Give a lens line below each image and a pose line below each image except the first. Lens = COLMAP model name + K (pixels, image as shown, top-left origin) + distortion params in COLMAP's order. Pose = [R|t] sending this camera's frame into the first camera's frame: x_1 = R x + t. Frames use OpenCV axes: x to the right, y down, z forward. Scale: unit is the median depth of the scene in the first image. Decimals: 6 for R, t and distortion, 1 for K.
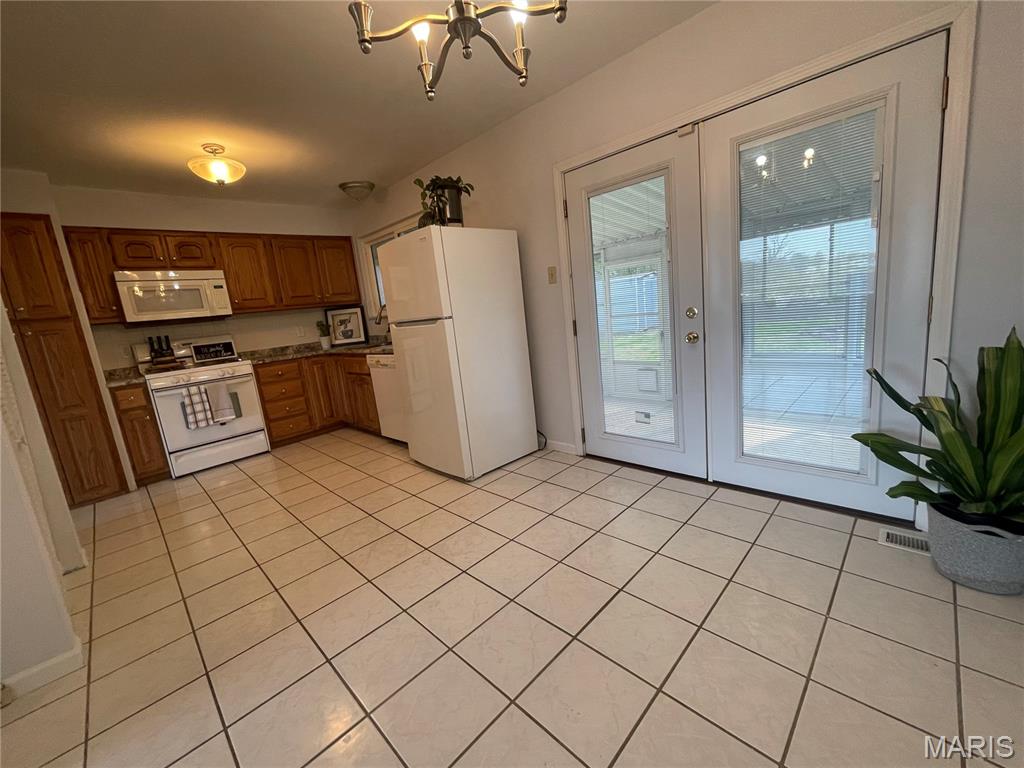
lens RADIAL K [[412.6, 0, 509.4], [0, 412.6, 381.2], [0, 0, 1]] dist [-0.002348, 0.000672]
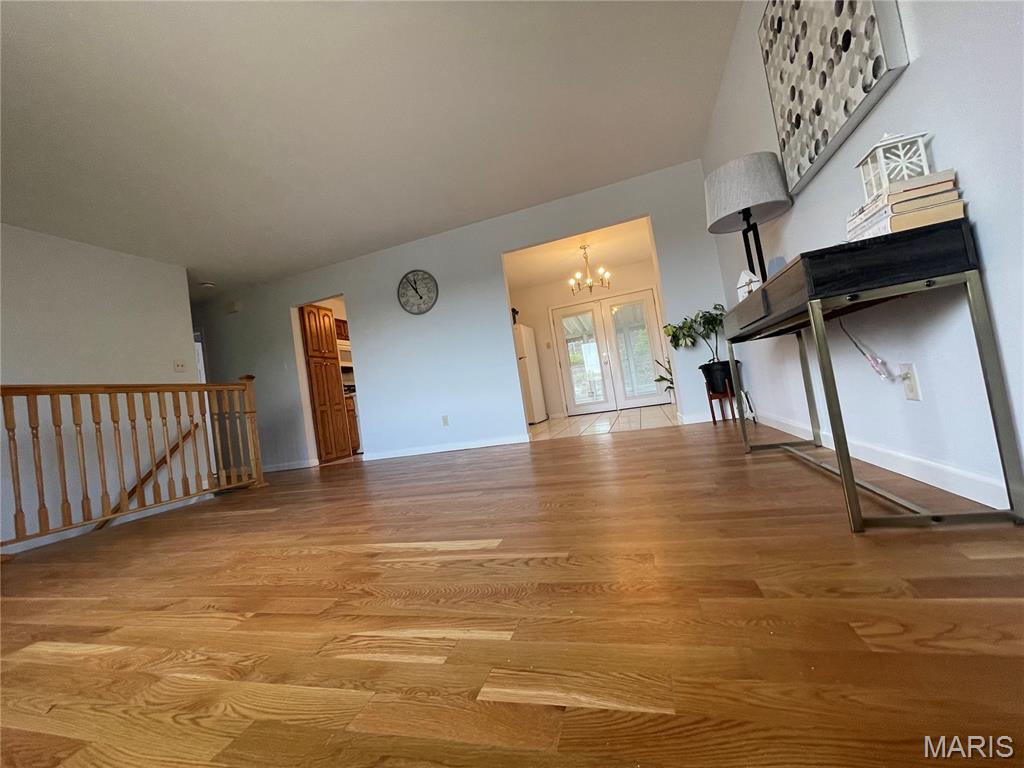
lens RADIAL K [[412.6, 0, 506.8], [0, 412.6, 381.8], [0, 0, 1]] dist [-0.002348, 0.000672]
pose [[0.892340, -0.004130, 0.451344, -1.077270], [0.129209, 0.960448, -0.246667, 0.467498], [-0.432474, 0.278428, 0.857580, -0.858005]]
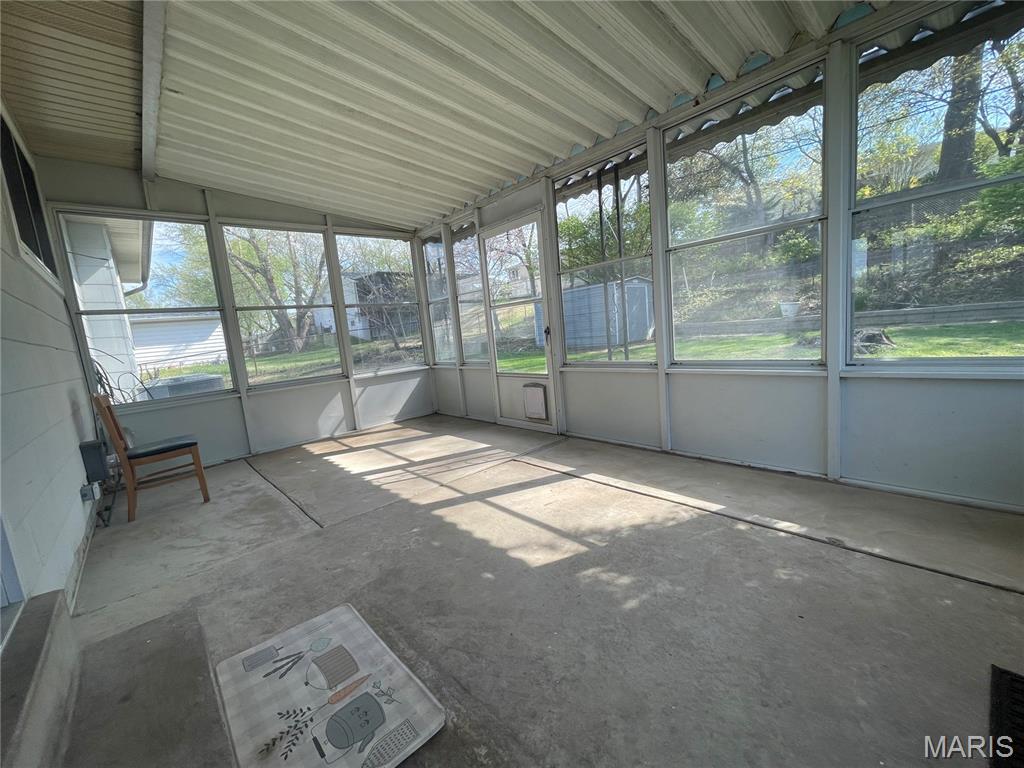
lens RADIAL K [[412.6, 0, 510.6], [0, 412.6, 379.8], [0, 0, 1]] dist [-0.002348, 0.000672]
pose [[0.998513, 0.017640, -0.051574, 0.582356], [-0.020128, 0.998638, -0.048129, -0.008558], [0.050655, 0.049095, 0.997509, 0.600415]]
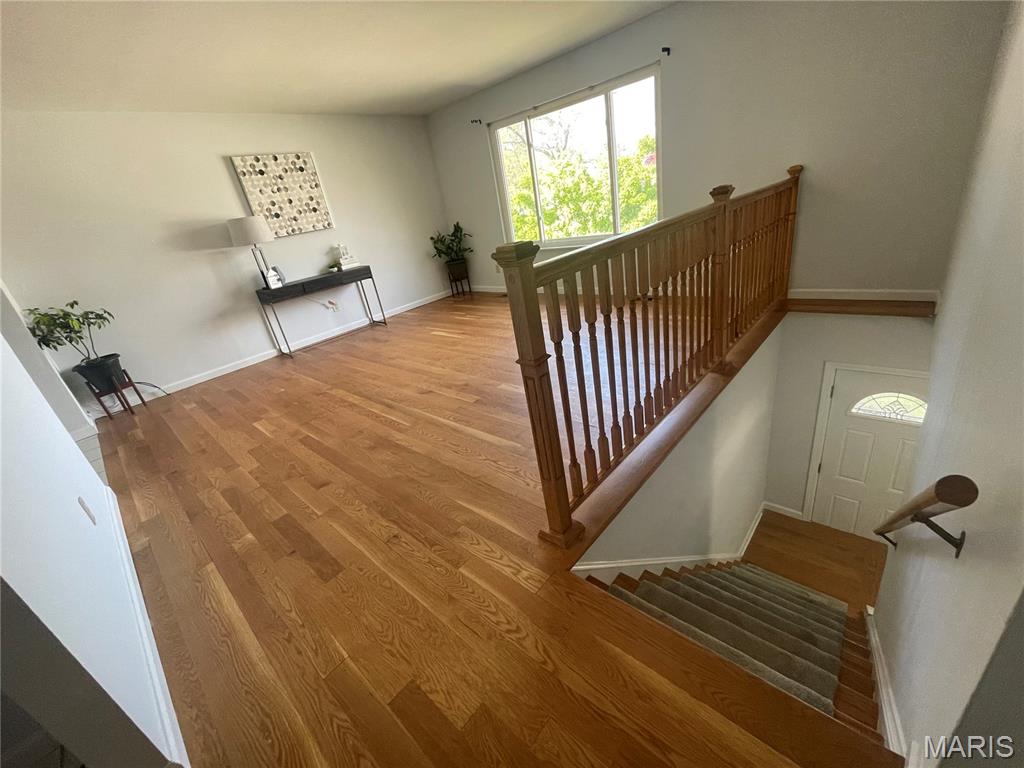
lens RADIAL K [[412.6, 0, 511.4], [0, 412.6, 383.2], [0, 0, 1]] dist [-0.002348, 0.000672]
pose [[-0.962812, 0.262166, 0.065279, -1.193454], [0.253879, 0.795313, 0.550475, -0.021276], [0.092399, 0.546577, -0.832295, 0.769126]]
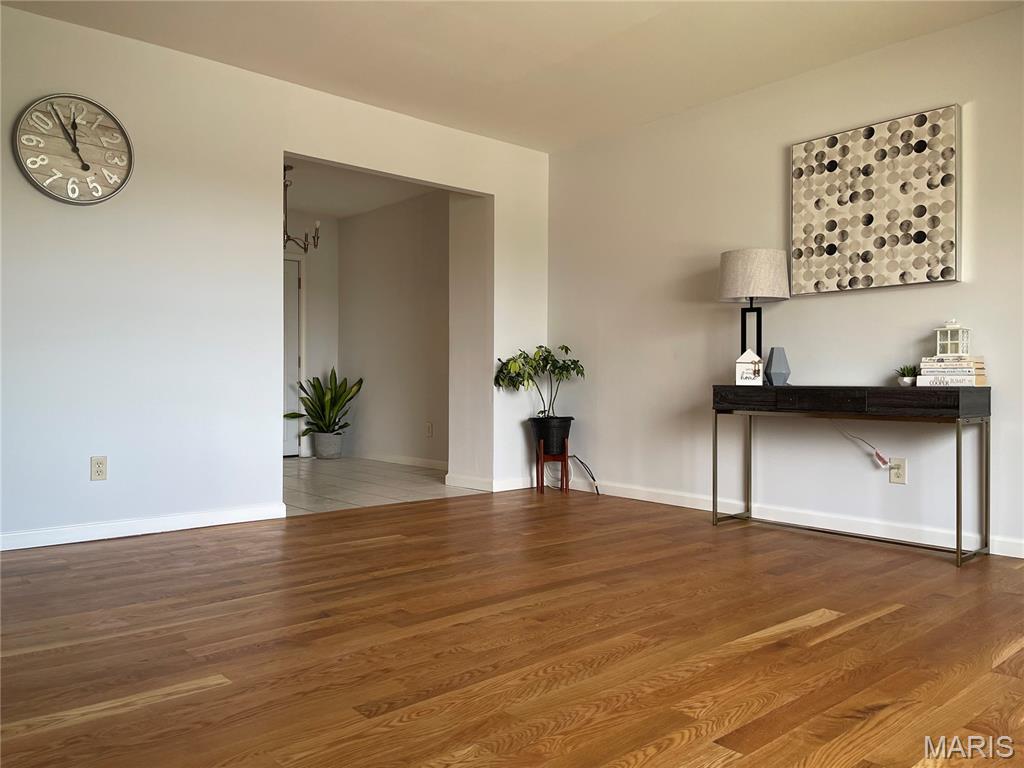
lens RADIAL K [[784.4, 0, 513.8], [0, 784.4, 385.8], [0, 0, 1]] dist [0.066983, -0.074670]
pose [[0.067205, 0.101340, 0.992579, -1.715326], [0.164346, 0.980115, -0.111194, 0.338039], [-0.984111, 0.170599, 0.049214, -0.229050]]
